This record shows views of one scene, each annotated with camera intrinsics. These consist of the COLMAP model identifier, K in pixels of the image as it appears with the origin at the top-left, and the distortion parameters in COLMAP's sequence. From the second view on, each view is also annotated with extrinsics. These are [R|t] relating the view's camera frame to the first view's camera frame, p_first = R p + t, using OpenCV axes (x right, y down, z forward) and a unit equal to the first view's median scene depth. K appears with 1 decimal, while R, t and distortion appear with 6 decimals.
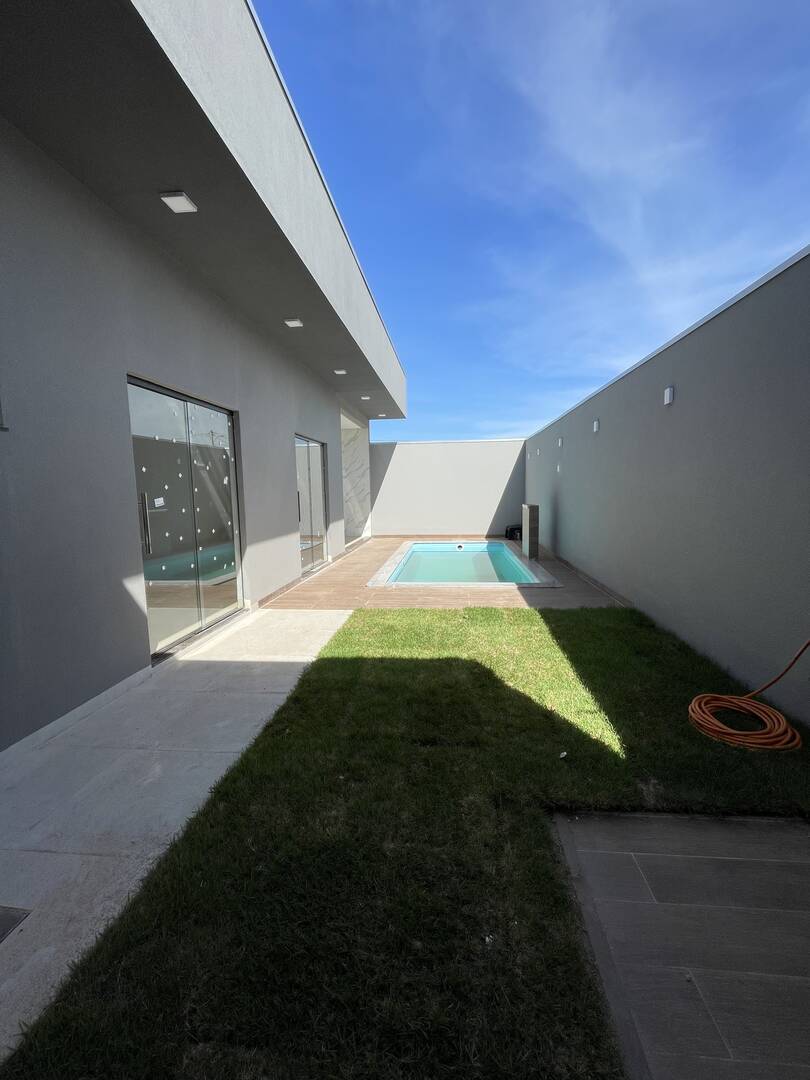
lens RADIAL K [[435.8, 0, 409.4], [0, 435.8, 538.4], [0, 0, 1]] dist [-0.002122, 0.000102]
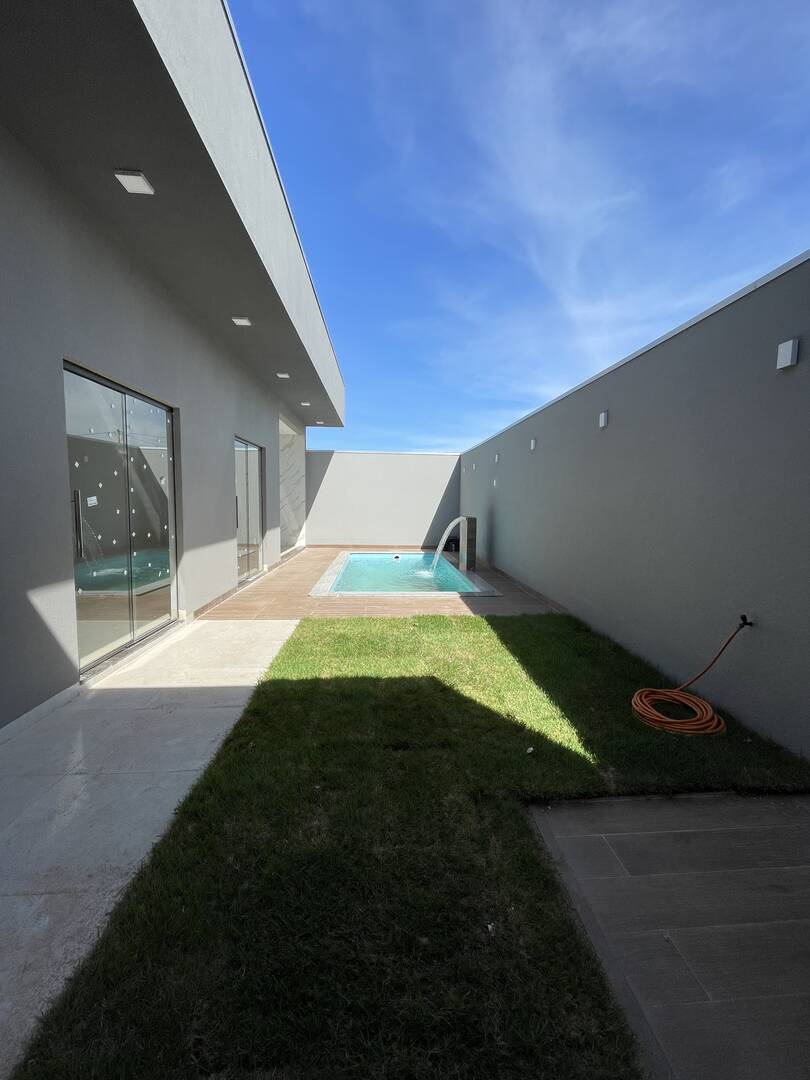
lens RADIAL K [[438.8, 0, 408.5], [0, 438.8, 538.5], [0, 0, 1]] dist [-0.001656, -0.000267]
pose [[0.986310, 0.017463, 0.163976, -0.083782], [-0.013032, 0.999521, -0.028063, 0.012766], [-0.164388, 0.025542, 0.986065, -0.007829]]
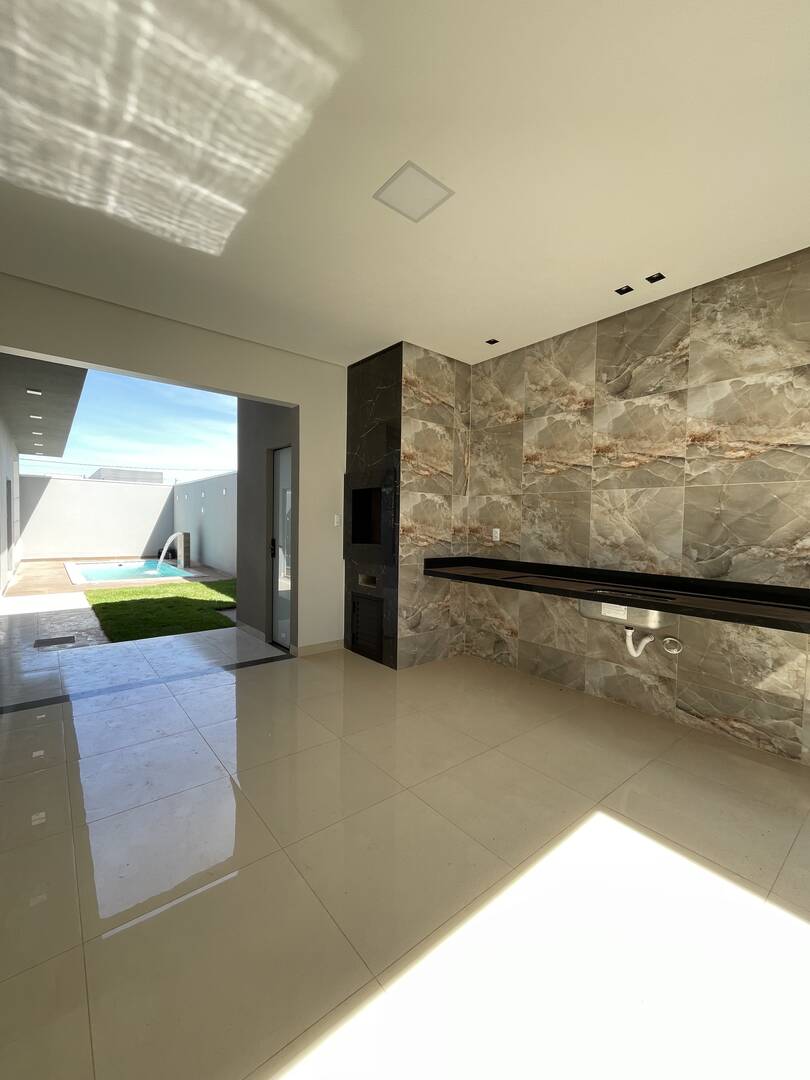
lens RADIAL K [[441.9, 0, 409.7], [0, 441.9, 538.6], [0, 0, 1]] dist [-0.003760, 0.000669]
pose [[0.700824, 0.004426, 0.713320, -0.738813], [0.047430, 0.997479, -0.052788, 0.173467], [-0.711755, 0.070828, 0.698847, -1.768396]]
